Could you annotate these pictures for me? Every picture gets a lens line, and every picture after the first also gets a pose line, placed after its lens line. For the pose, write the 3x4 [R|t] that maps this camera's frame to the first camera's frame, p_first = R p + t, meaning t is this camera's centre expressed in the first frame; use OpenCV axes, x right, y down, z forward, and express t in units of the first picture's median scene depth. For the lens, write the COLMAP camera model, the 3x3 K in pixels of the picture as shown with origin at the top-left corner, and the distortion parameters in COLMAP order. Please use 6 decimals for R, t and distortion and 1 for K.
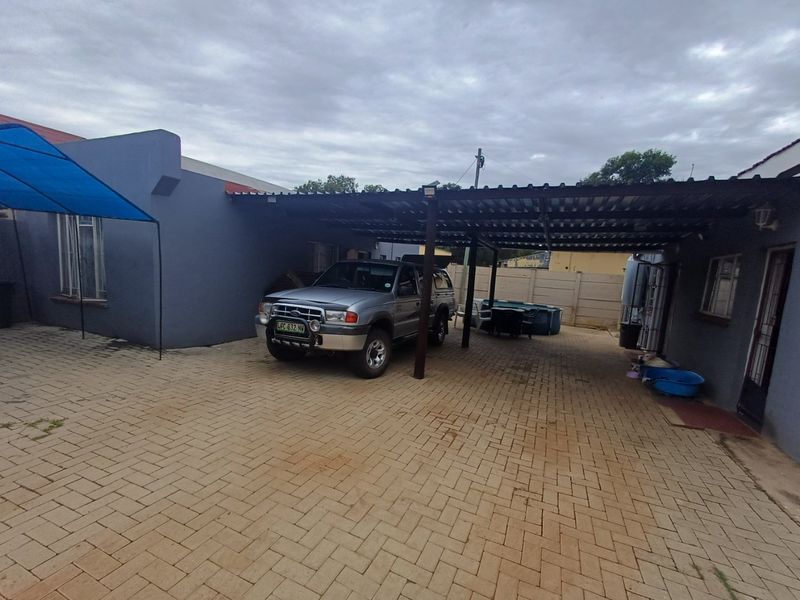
lens RADIAL K [[365.4, 0, 402.7], [0, 365.4, 324.0], [0, 0, 1]] dist [0.004280, 0.000354]
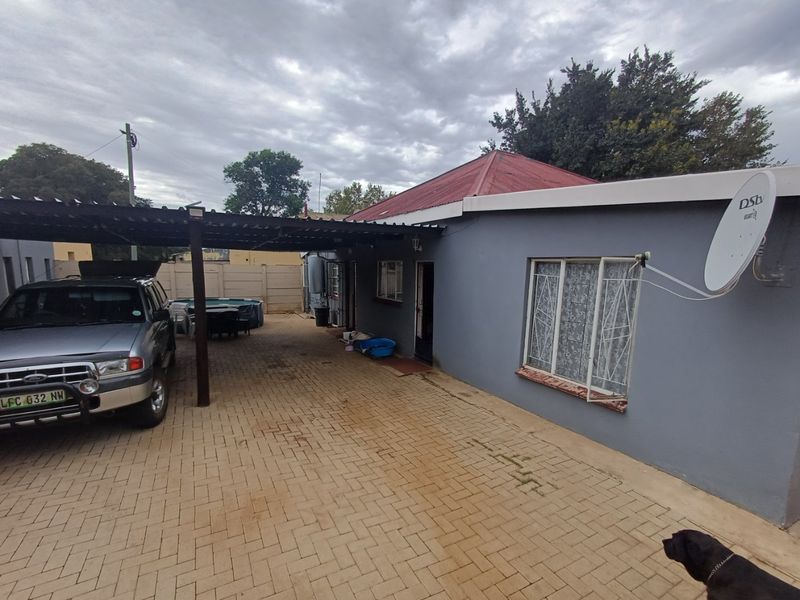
lens RADIAL K [[360.9, 0, 398.6], [0, 360.9, 320.7], [0, 0, 1]] dist [-0.000931, -0.000049]
pose [[0.620349, -0.171842, 0.765270, -0.375411], [0.136818, 0.984453, 0.110151, -0.120856], [-0.772301, 0.036371, 0.634215, 0.007893]]
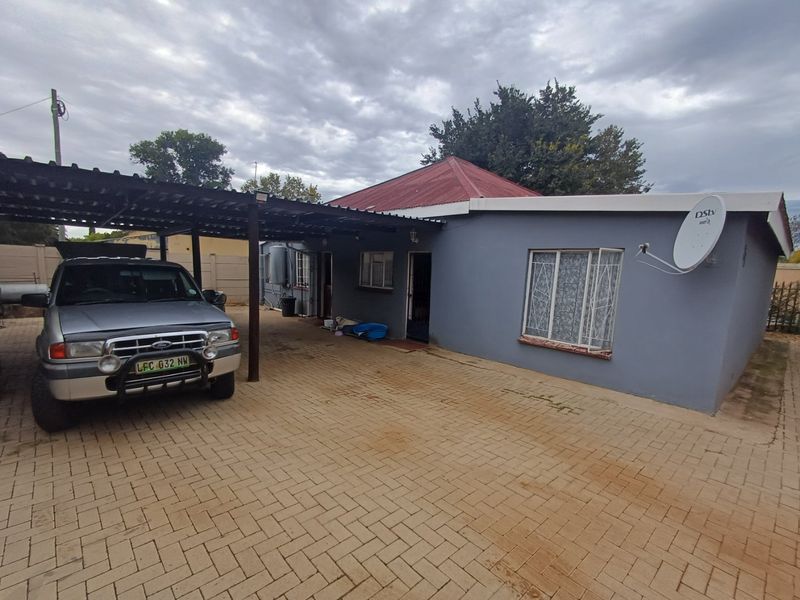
lens RADIAL K [[363.2, 0, 399.3], [0, 363.2, 318.9], [0, 0, 1]] dist [-0.000659, -0.000427]
pose [[0.417981, -0.181361, 0.890169, -0.750730], [0.122546, 0.982170, 0.142563, -0.129700], [-0.900153, 0.049498, 0.432753, 0.235434]]
